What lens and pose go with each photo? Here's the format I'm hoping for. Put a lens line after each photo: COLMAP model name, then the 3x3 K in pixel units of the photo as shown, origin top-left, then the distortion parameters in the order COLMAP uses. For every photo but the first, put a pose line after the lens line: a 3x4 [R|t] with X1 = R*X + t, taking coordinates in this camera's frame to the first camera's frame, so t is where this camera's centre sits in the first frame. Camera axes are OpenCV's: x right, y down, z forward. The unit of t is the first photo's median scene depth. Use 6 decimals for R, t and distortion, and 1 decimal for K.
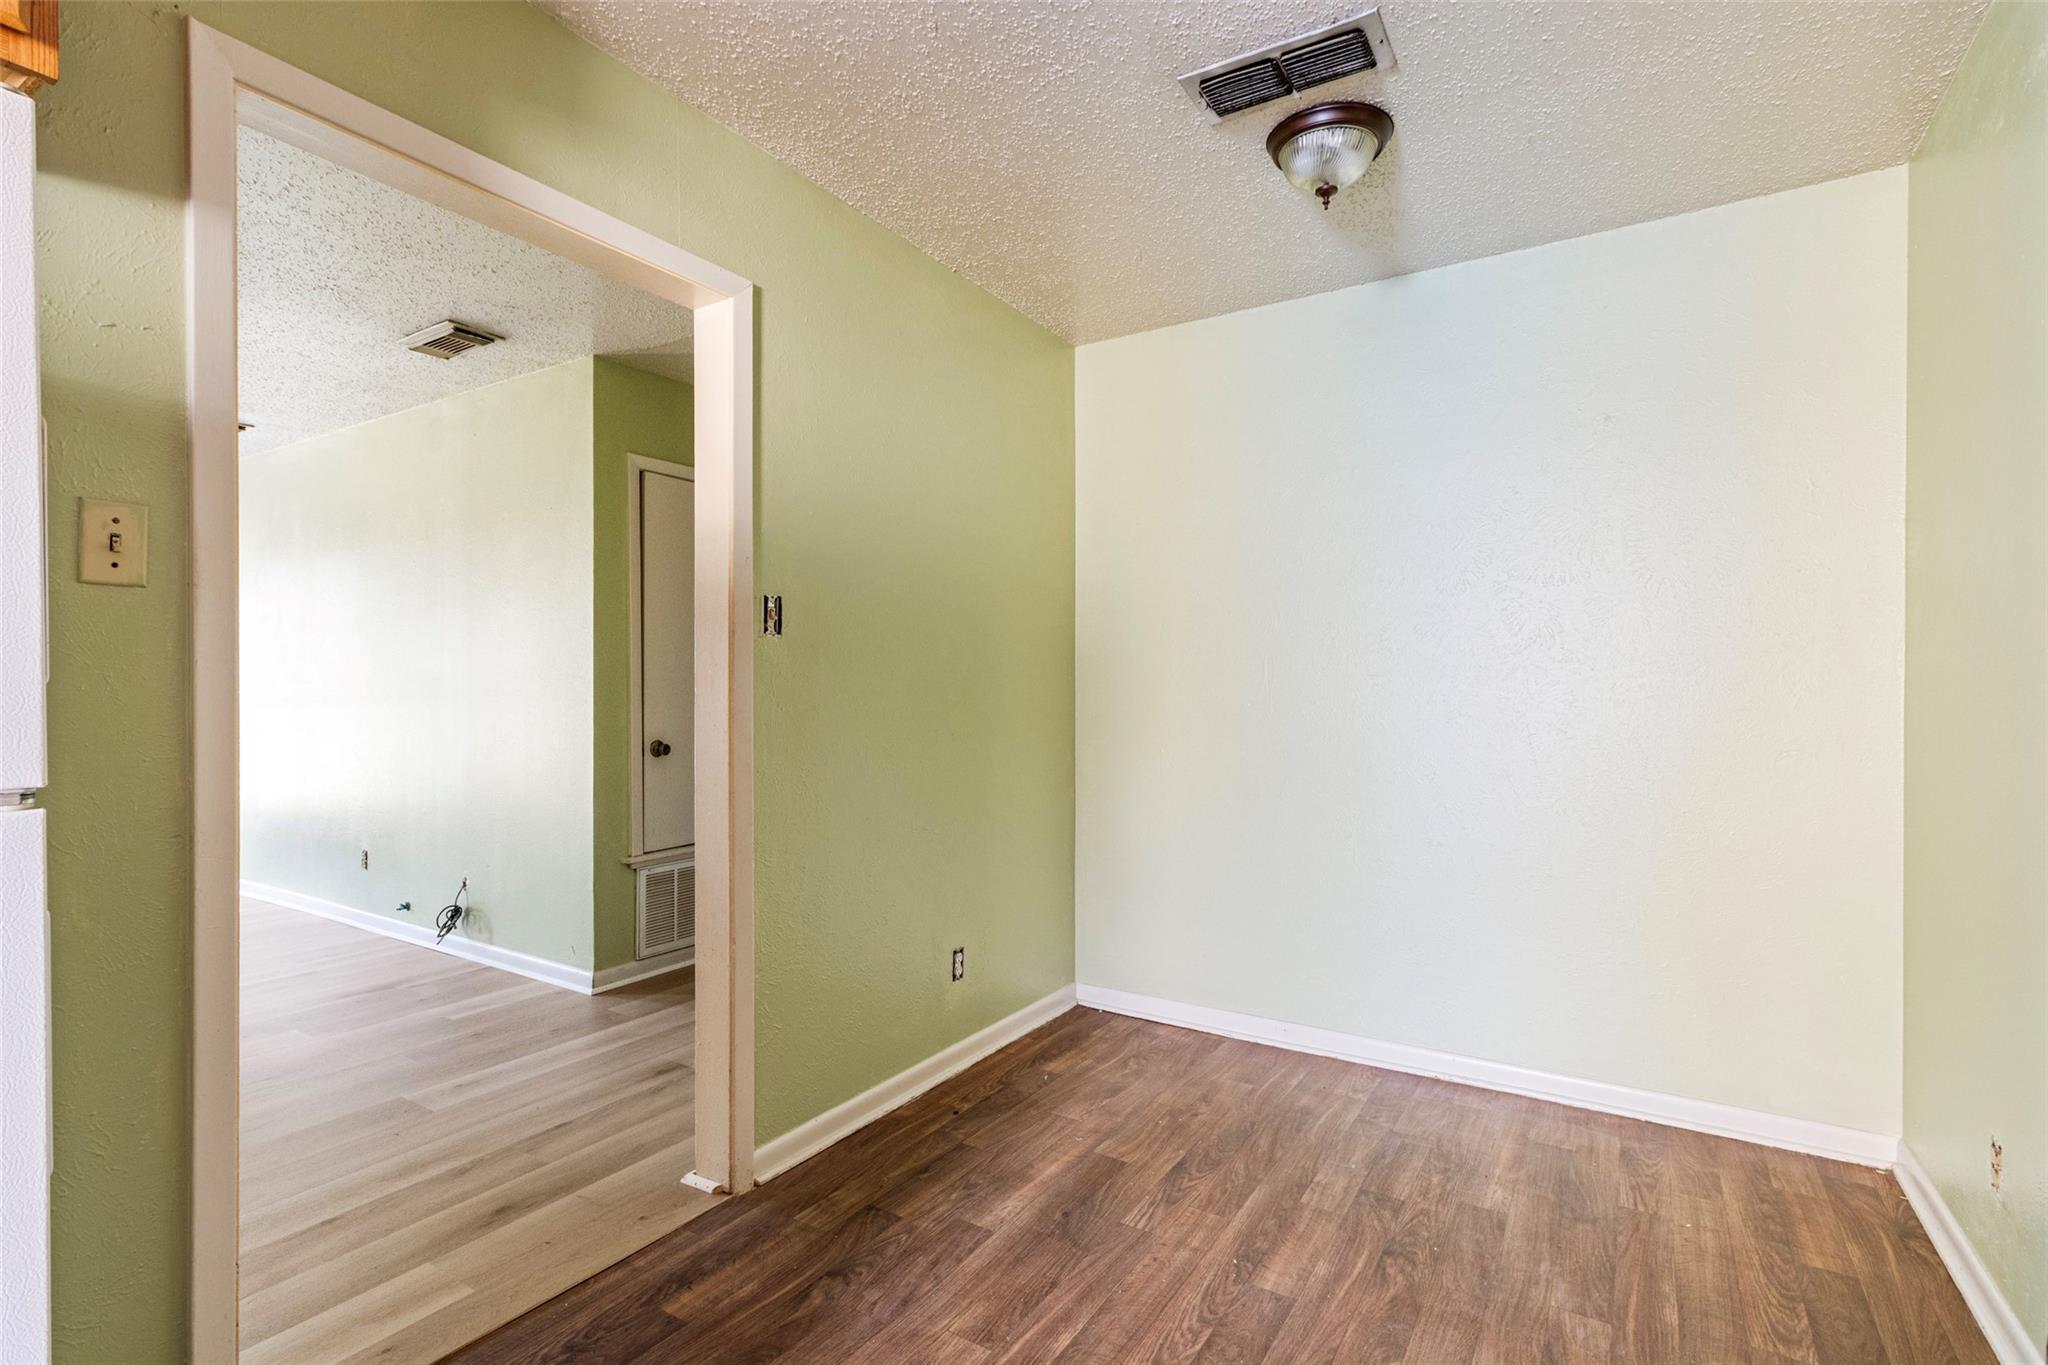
lens RADIAL K [[951.8, 0, 1032.5], [0, 951.8, 660.7], [0, 0, 1]] dist [0.002158, 0.000161]
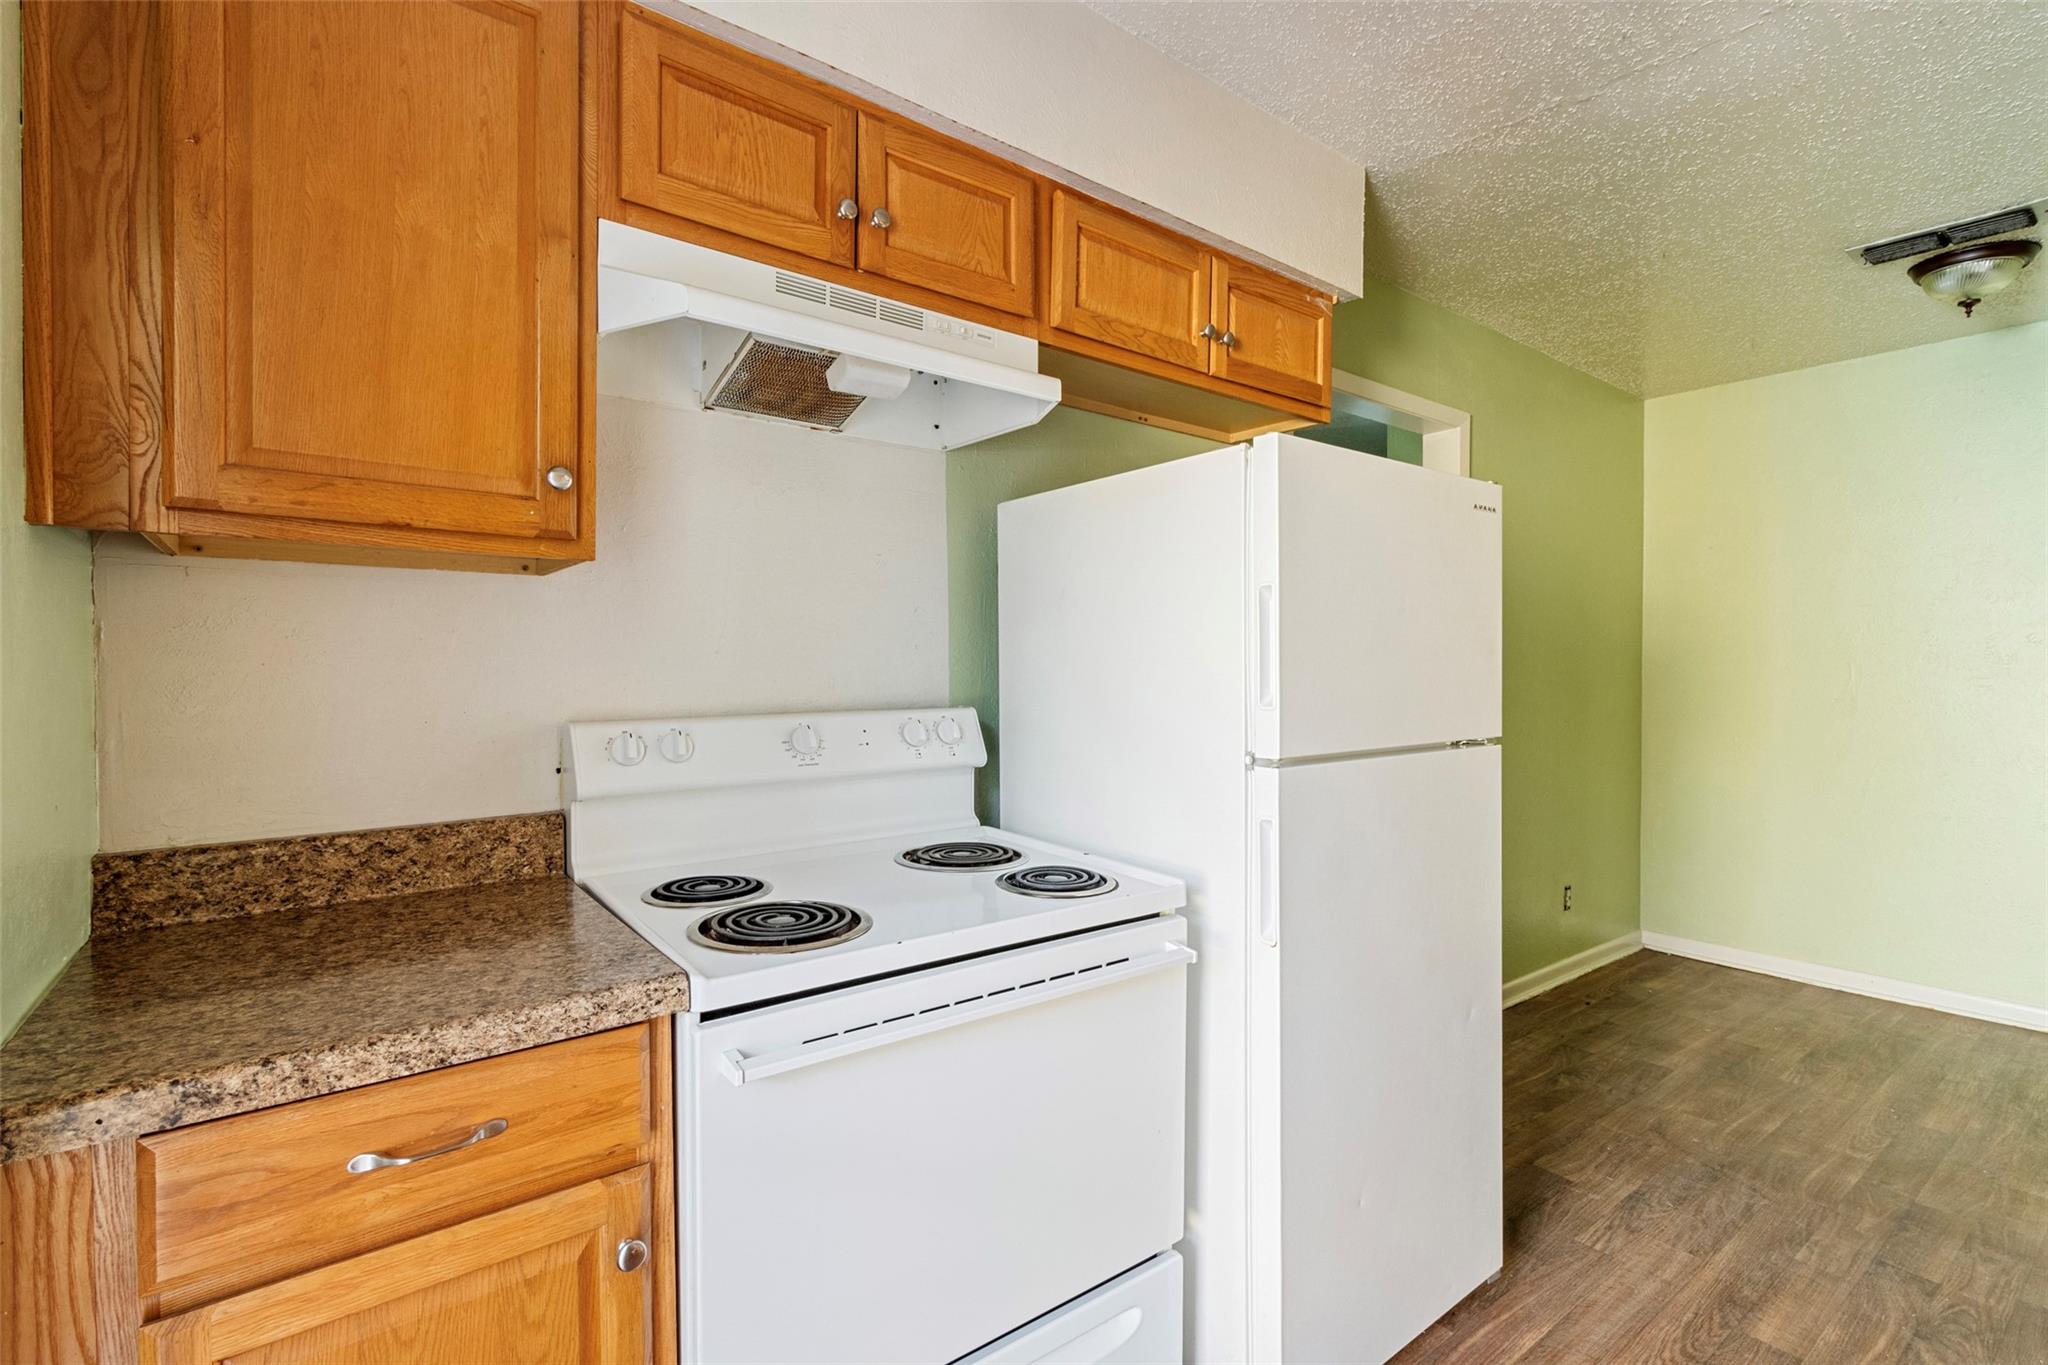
lens RADIAL K [[939.9, 0, 1025.4], [0, 939.9, 645.2], [0, 0, 1]] dist [0.000418, -0.001363]
pose [[0.935405, -0.044274, -0.350796, -0.268840], [0.034657, 0.998833, -0.033648, 0.003487], [0.351876, 0.019317, 0.935847, -0.391813]]
